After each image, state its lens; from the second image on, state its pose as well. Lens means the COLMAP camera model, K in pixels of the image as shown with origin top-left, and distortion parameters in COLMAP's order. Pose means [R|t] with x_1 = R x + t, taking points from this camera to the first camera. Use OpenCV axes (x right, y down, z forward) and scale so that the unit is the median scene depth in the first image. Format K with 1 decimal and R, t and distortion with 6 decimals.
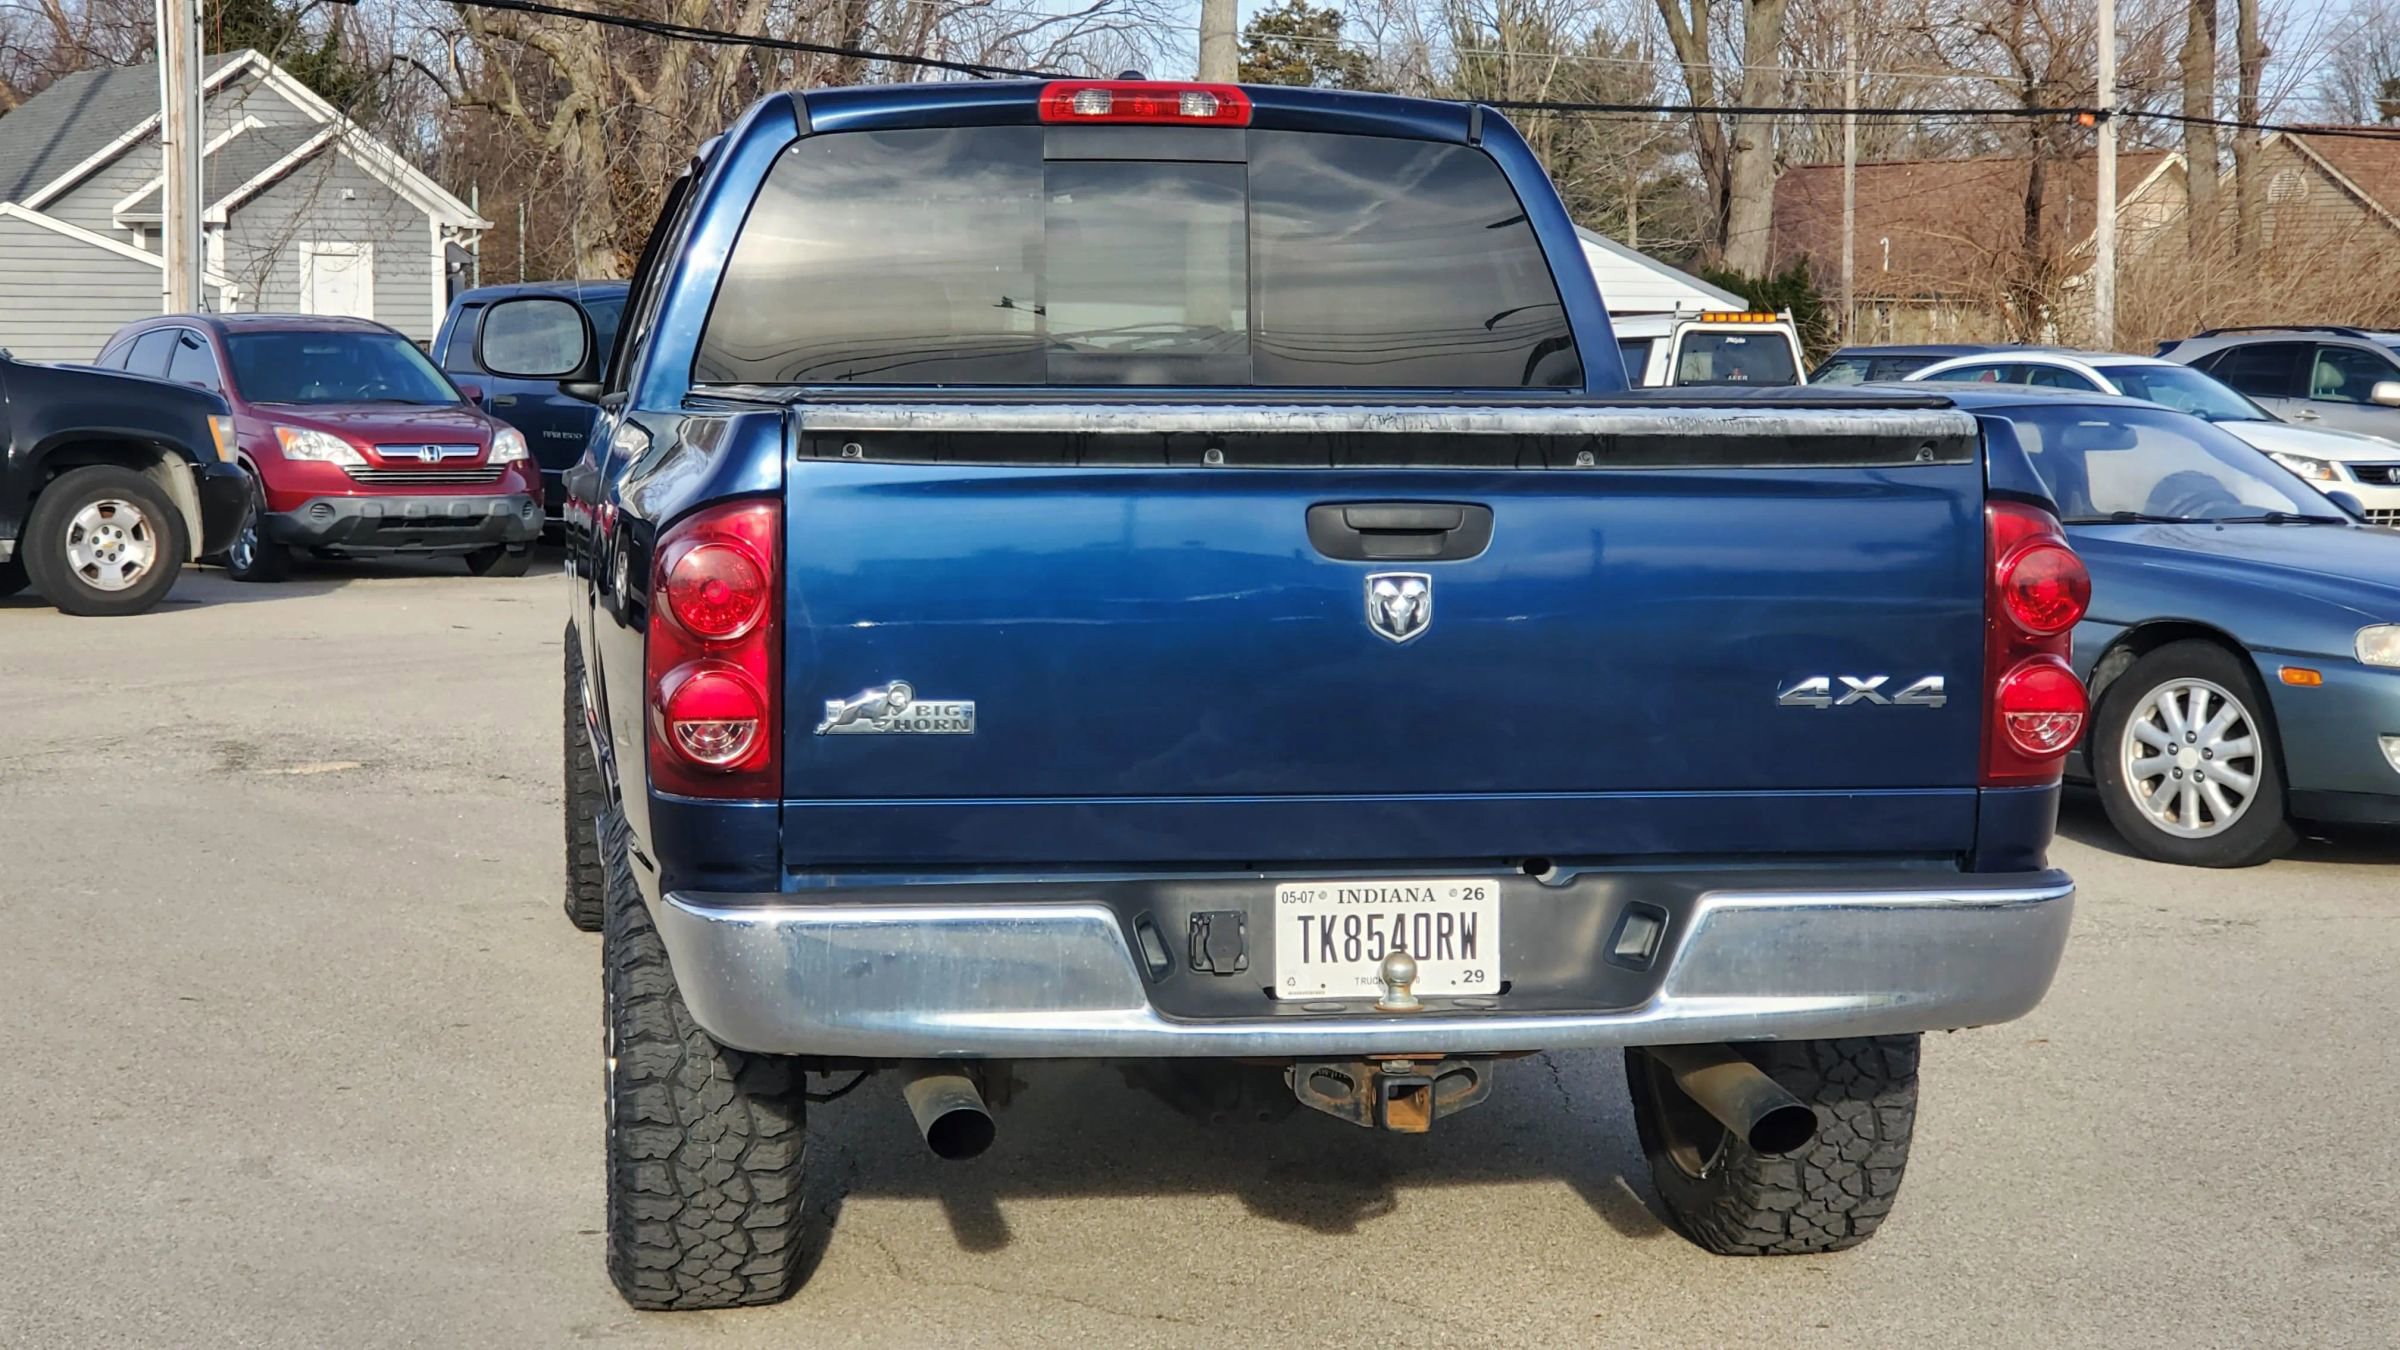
lens RADIAL K [[4072.1, 0, 1201.3], [0, 4072.1, 624.7], [0, 0, 1]] dist [0.029536, 0.079794]
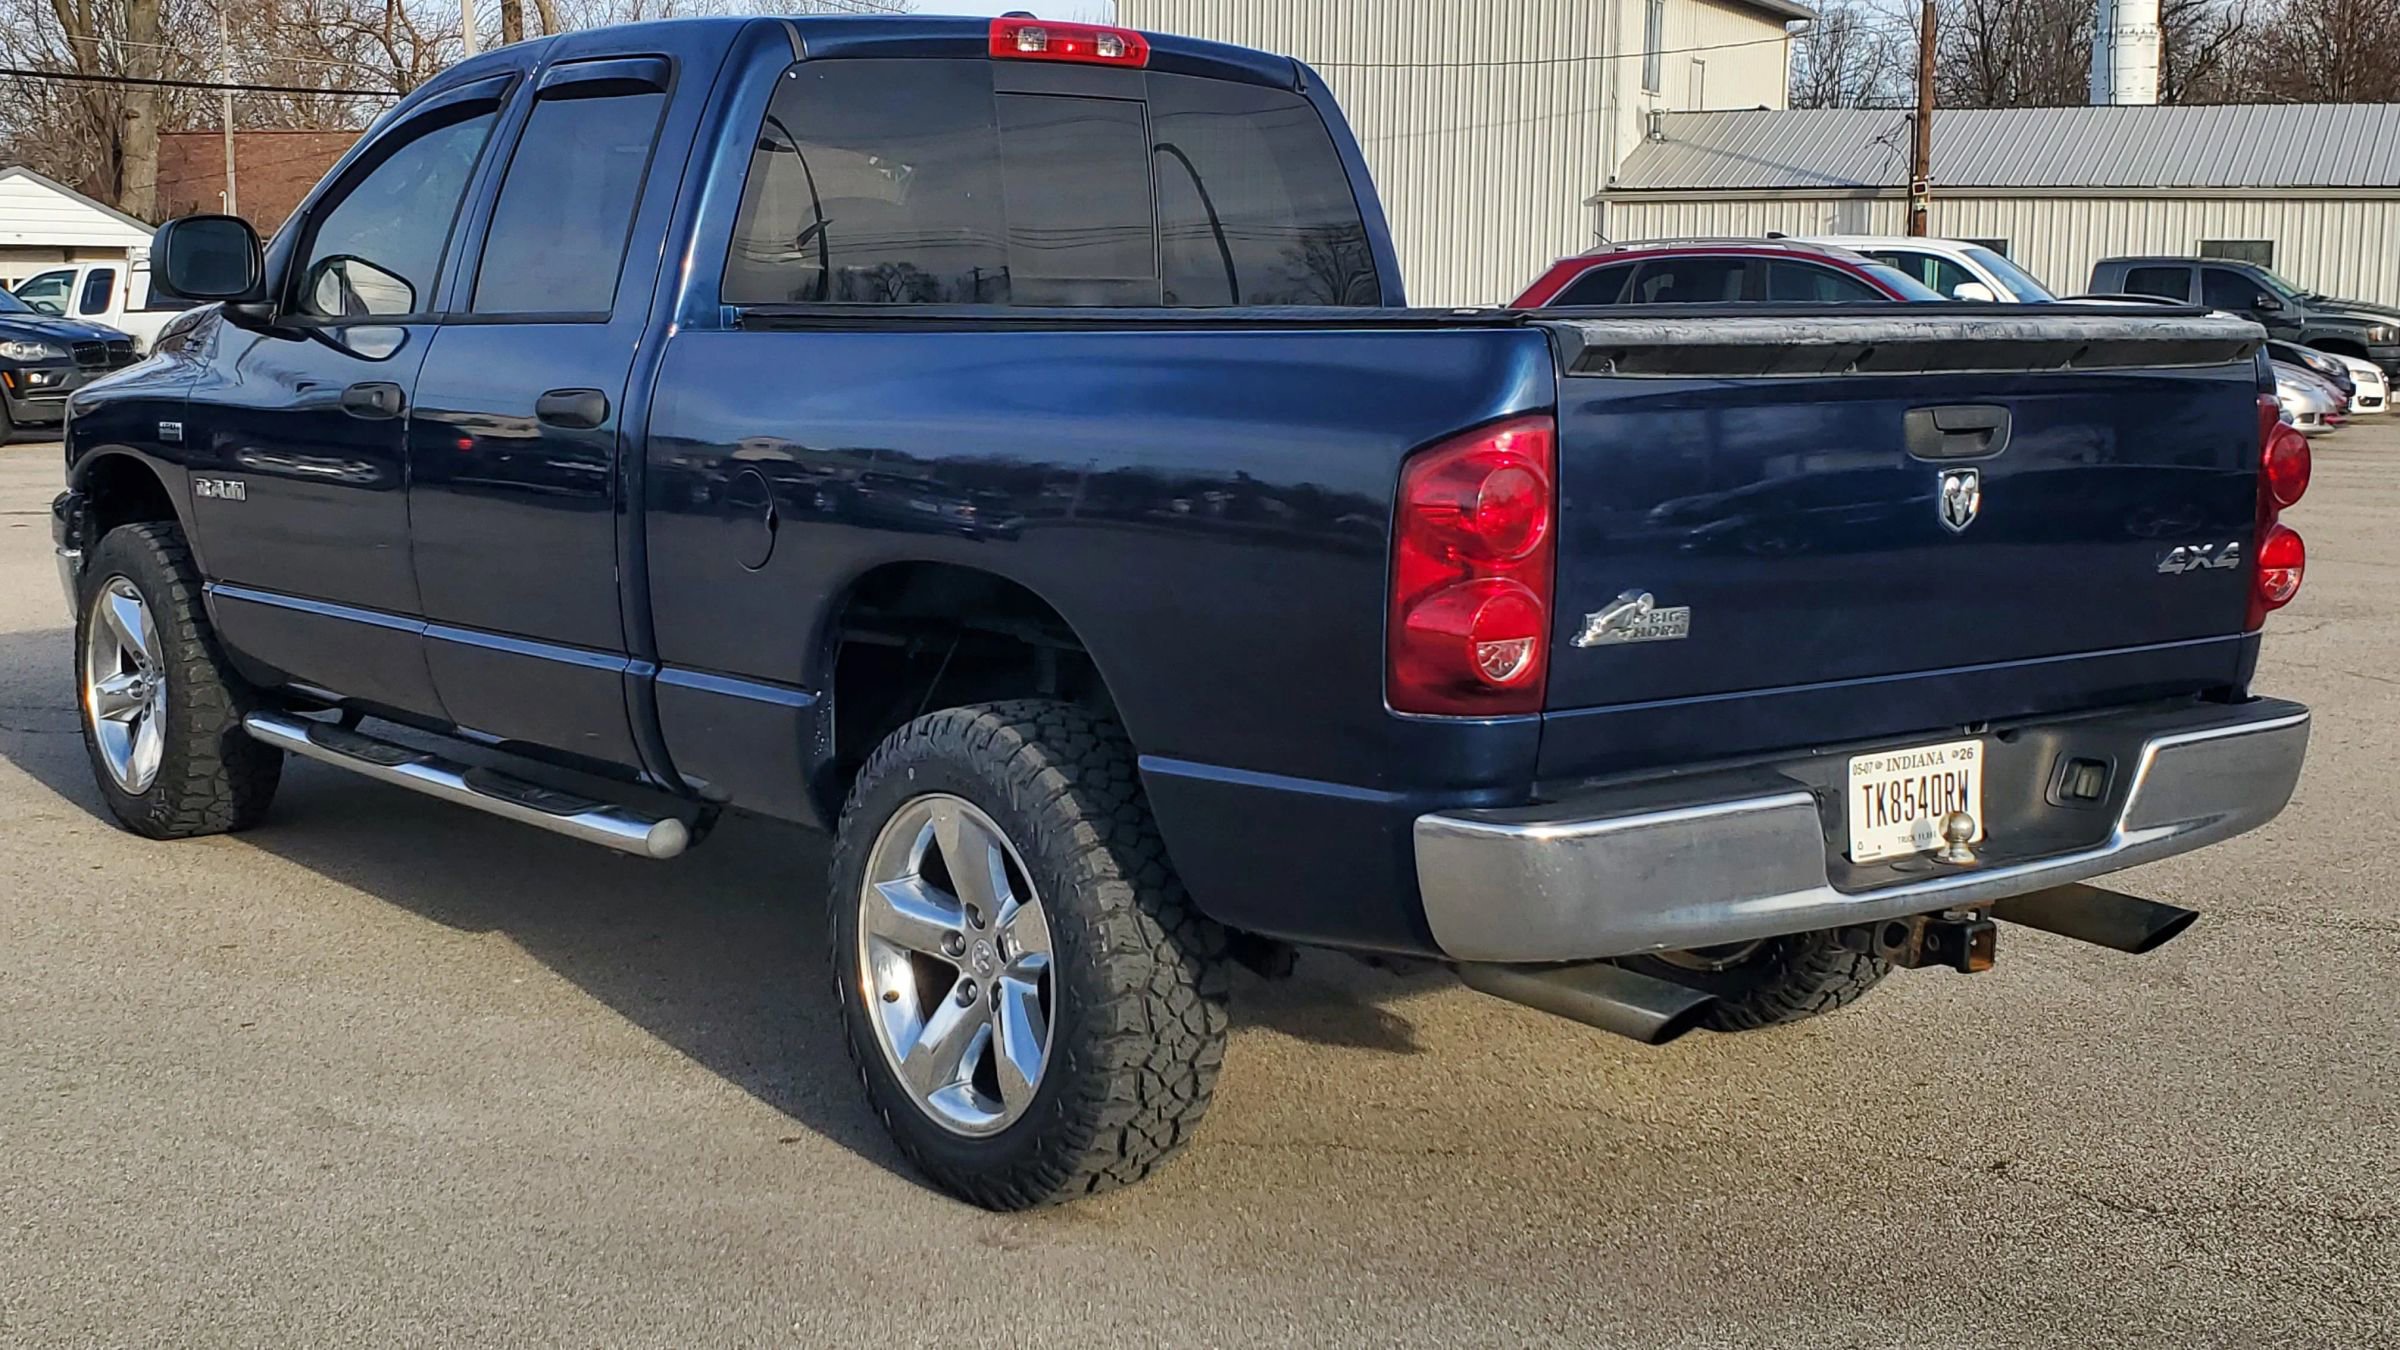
lens RADIAL K [[2957.5, 0, 1105.5], [0, 2957.5, 681.0], [0, 0, 1]] dist [0.328589, -1.096359]
pose [[0.880918, -0.065116, 0.468769, -0.412020], [0.034790, 0.996719, 0.073075, -0.017714], [-0.471989, -0.048064, 0.880293, 0.297299]]
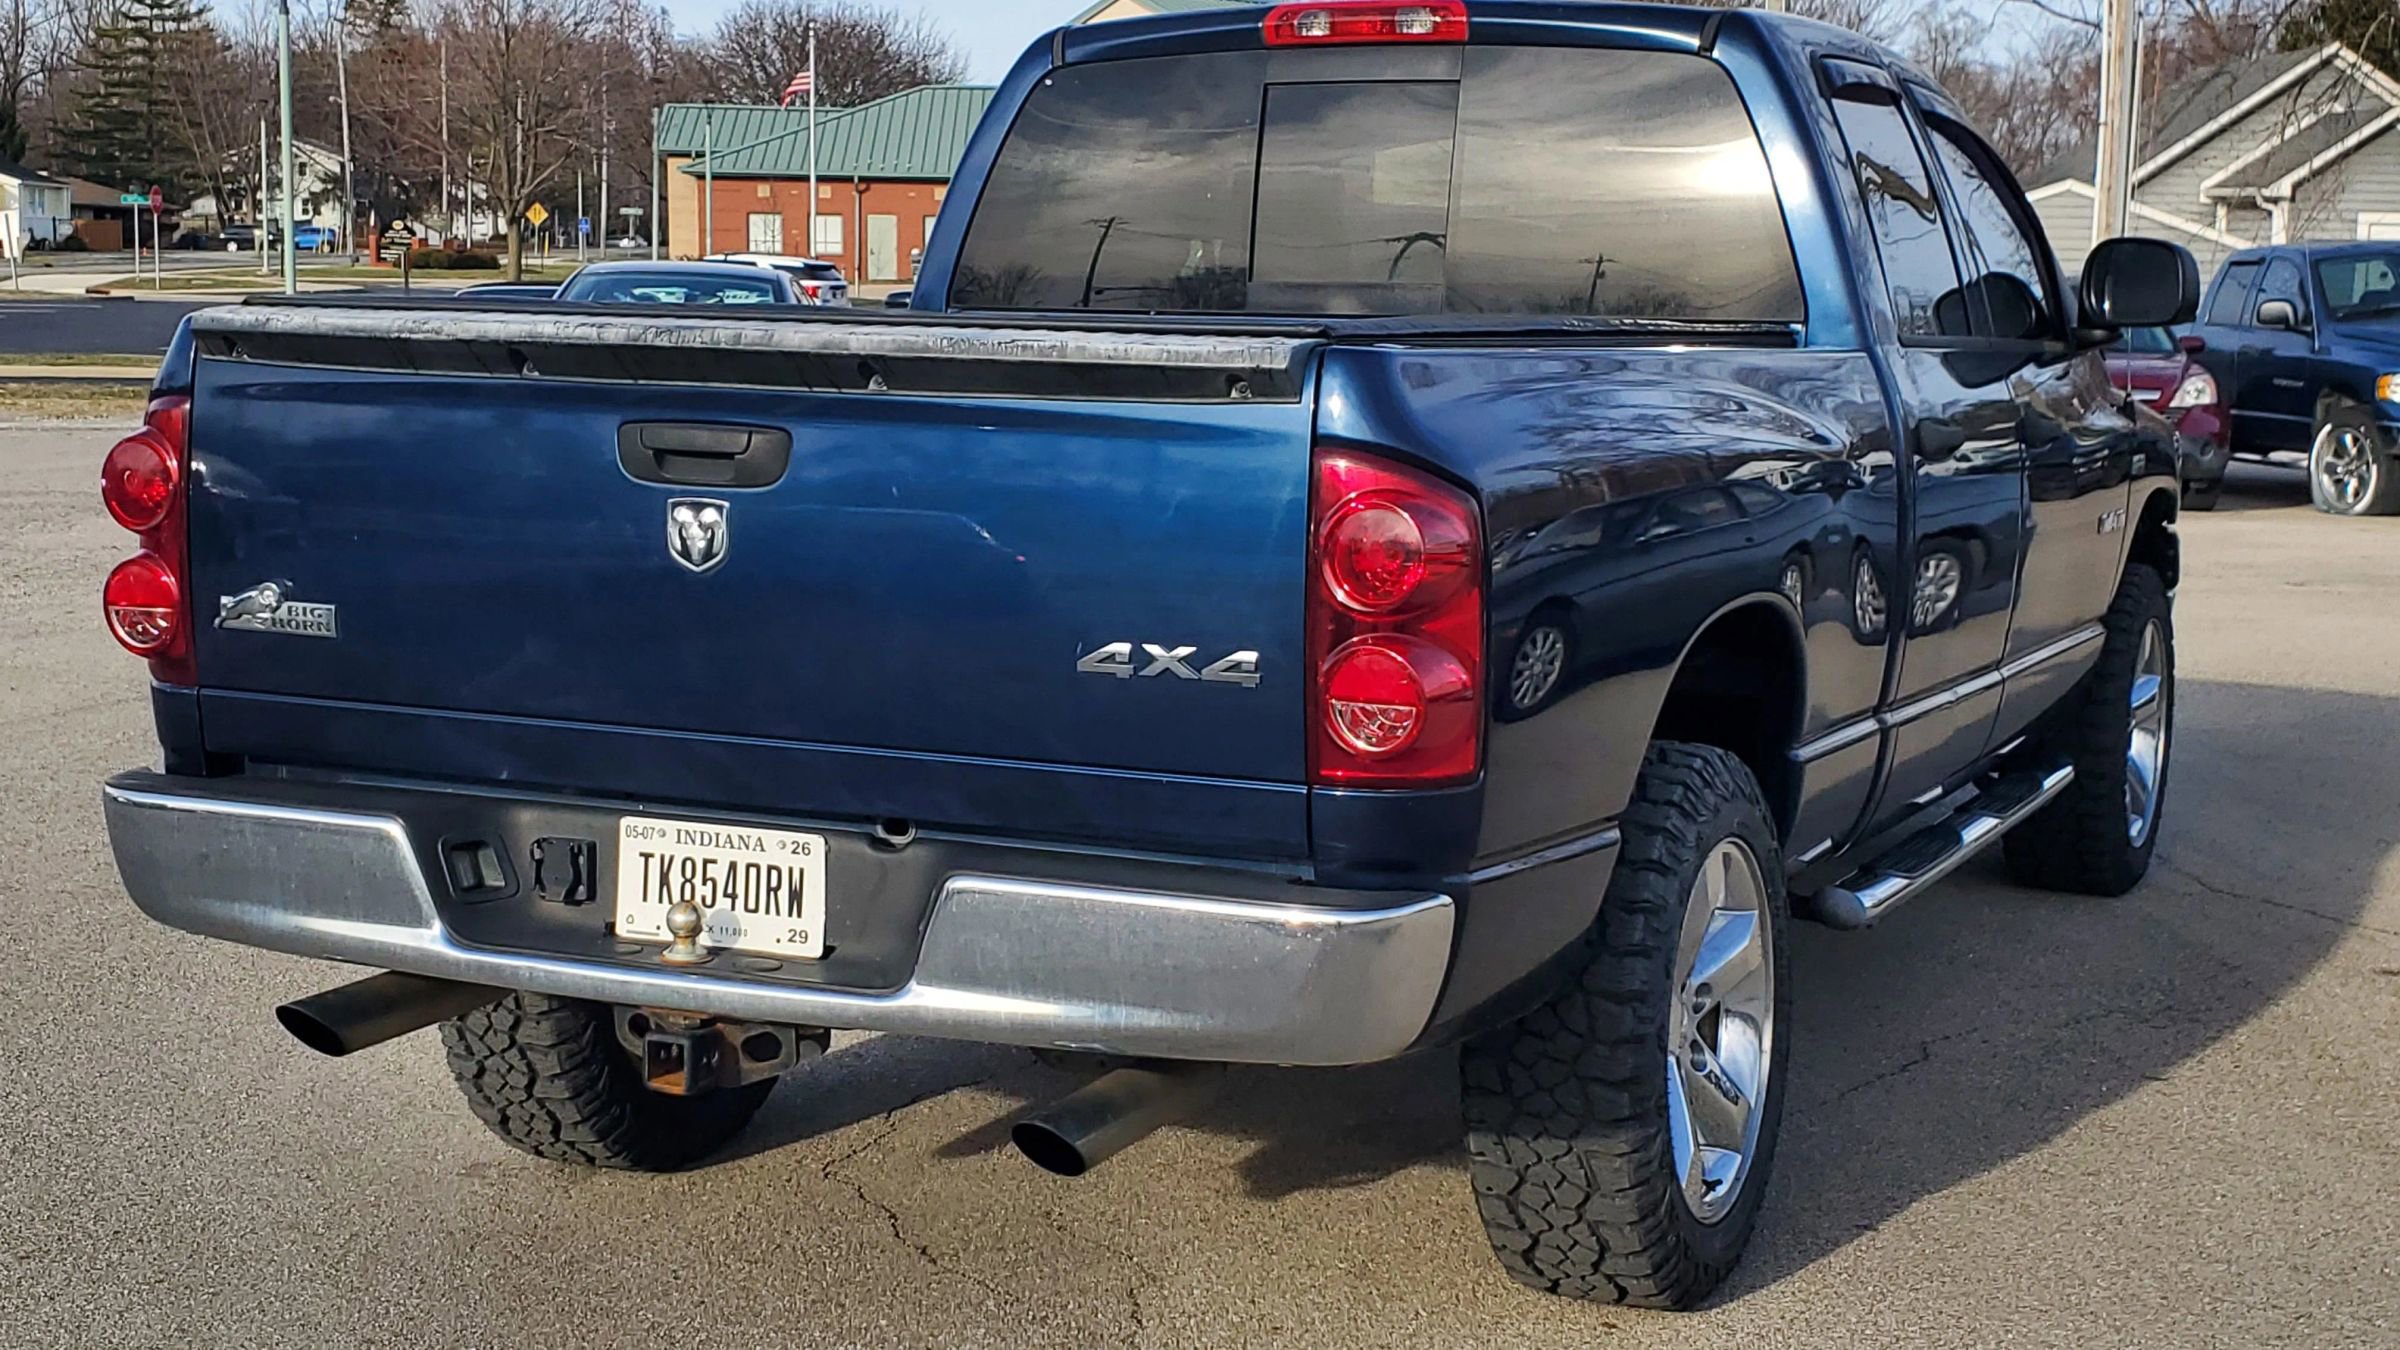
lens RADIAL K [[3368.3, 0, 1200.0], [0, 3368.3, 675.0], [0, 0, 1]] dist [0.081982, -0.109897]
pose [[0.818697, 0.074182, -0.569415, 0.448383], [-0.051585, 0.997112, 0.055732, -0.016290], [0.571905, -0.016254, 0.820159, 0.328048]]
